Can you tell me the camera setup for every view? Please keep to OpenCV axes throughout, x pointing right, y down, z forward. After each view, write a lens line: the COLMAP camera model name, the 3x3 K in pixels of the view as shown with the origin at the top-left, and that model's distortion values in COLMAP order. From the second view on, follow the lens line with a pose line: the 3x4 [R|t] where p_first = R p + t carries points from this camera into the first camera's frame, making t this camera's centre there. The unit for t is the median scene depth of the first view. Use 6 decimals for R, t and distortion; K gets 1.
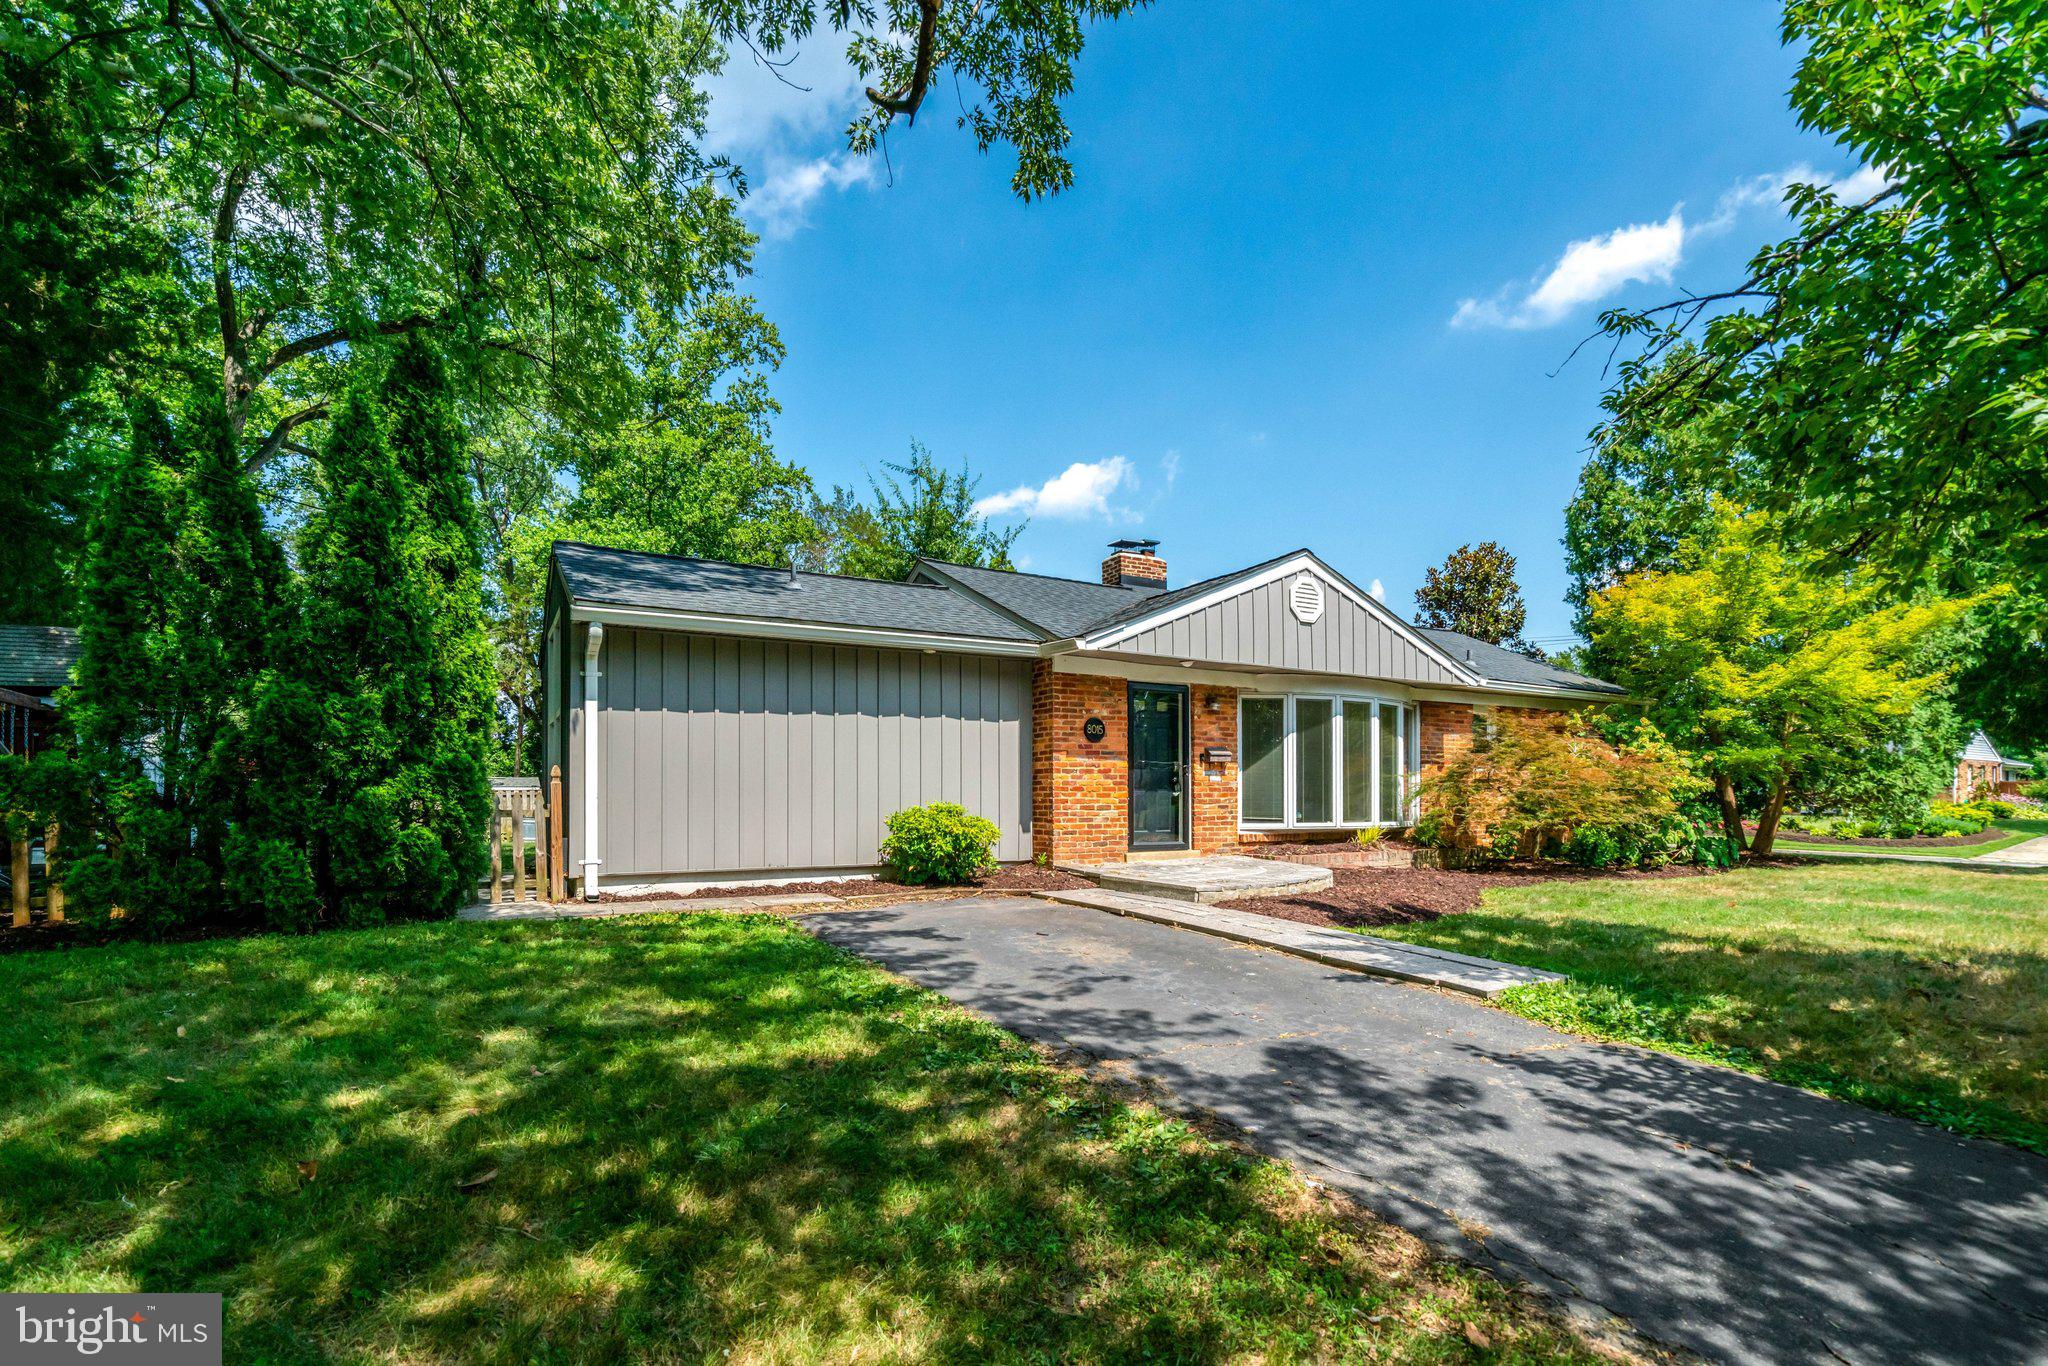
lens RADIAL K [[959.2, 0, 1030.6], [0, 959.2, 674.9], [0, 0, 1]] dist [-0.030139, 0.000529]
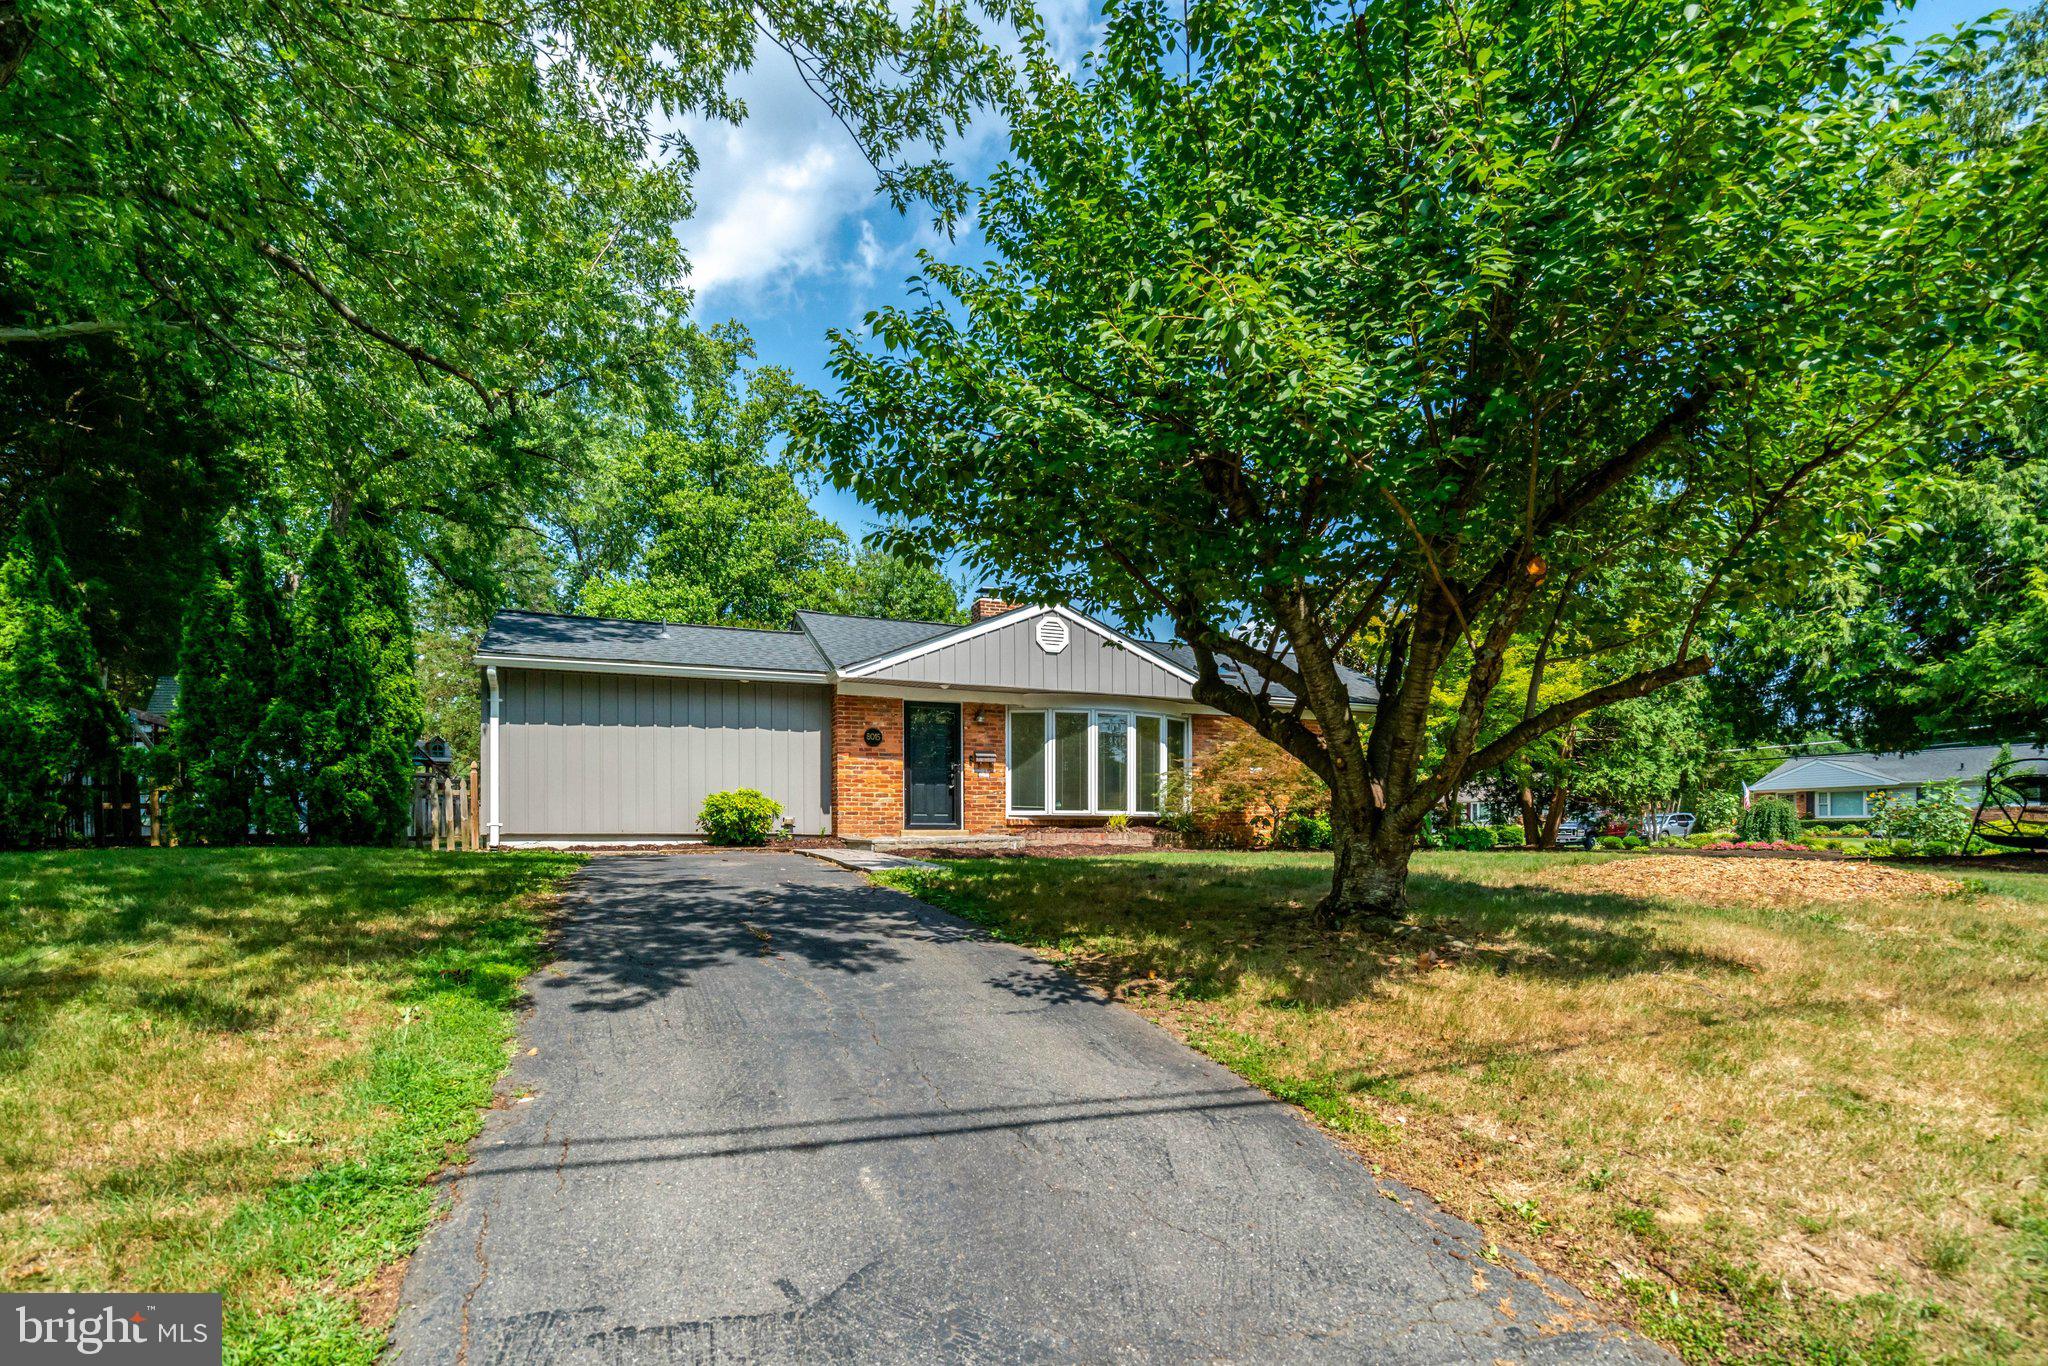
lens RADIAL K [[948.7, 0, 1017.3], [0, 948.7, 705.1], [0, 0, 1]] dist [-0.063576, 0.024015]
pose [[0.992653, -0.017479, -0.119727, 0.418814], [0.017067, 0.999844, -0.004460, 0.021641], [0.119786, 0.002384, 0.992797, -0.284597]]
